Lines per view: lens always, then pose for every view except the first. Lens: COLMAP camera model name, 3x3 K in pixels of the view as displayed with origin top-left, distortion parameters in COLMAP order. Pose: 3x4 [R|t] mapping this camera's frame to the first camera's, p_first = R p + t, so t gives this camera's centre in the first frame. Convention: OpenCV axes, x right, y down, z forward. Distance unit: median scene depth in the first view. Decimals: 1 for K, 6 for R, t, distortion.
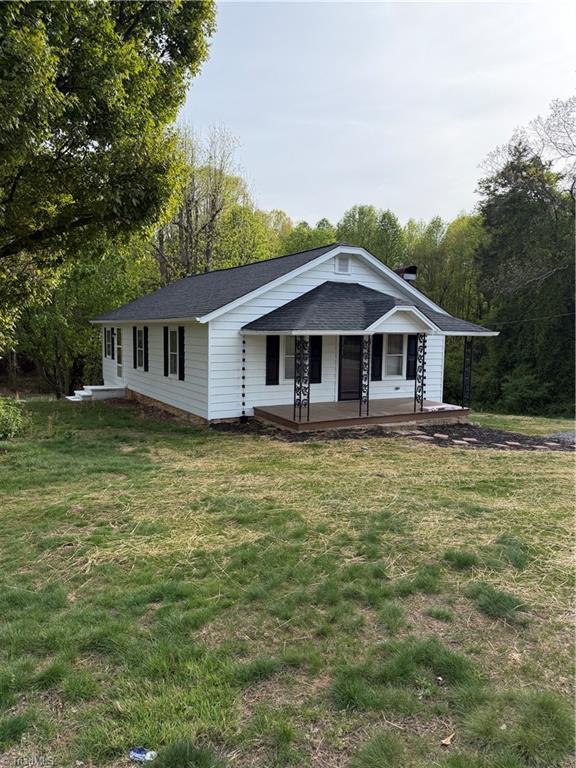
lens RADIAL K [[539.6, 0, 288.0], [0, 539.6, 384.0], [0, 0, 1]] dist [0.049751, -0.062907]
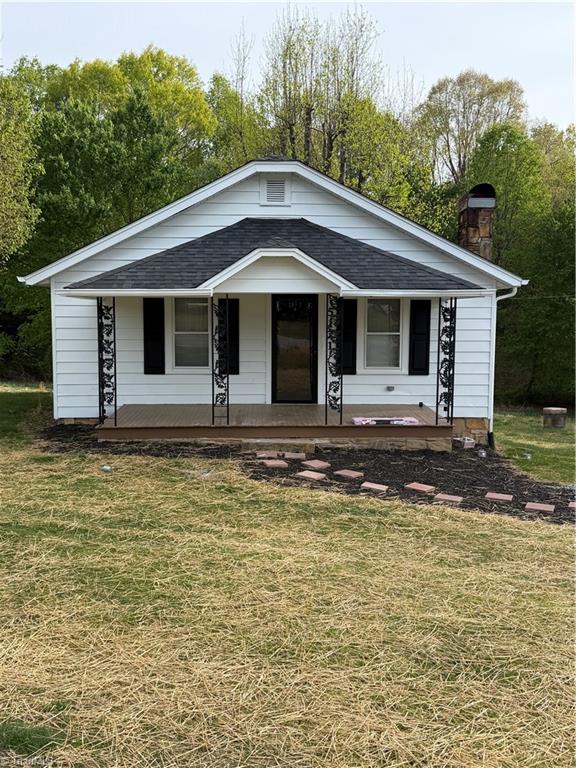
lens RADIAL K [[770.7, 0, 288.0], [0, 770.7, 384.0], [0, 0, 1]] dist [0.002937, 0.000568]
pose [[0.896347, 0.033826, -0.442060, 0.527115], [-0.036044, 0.999344, 0.003385, 0.004984], [0.441885, 0.012899, 0.896979, 0.188559]]
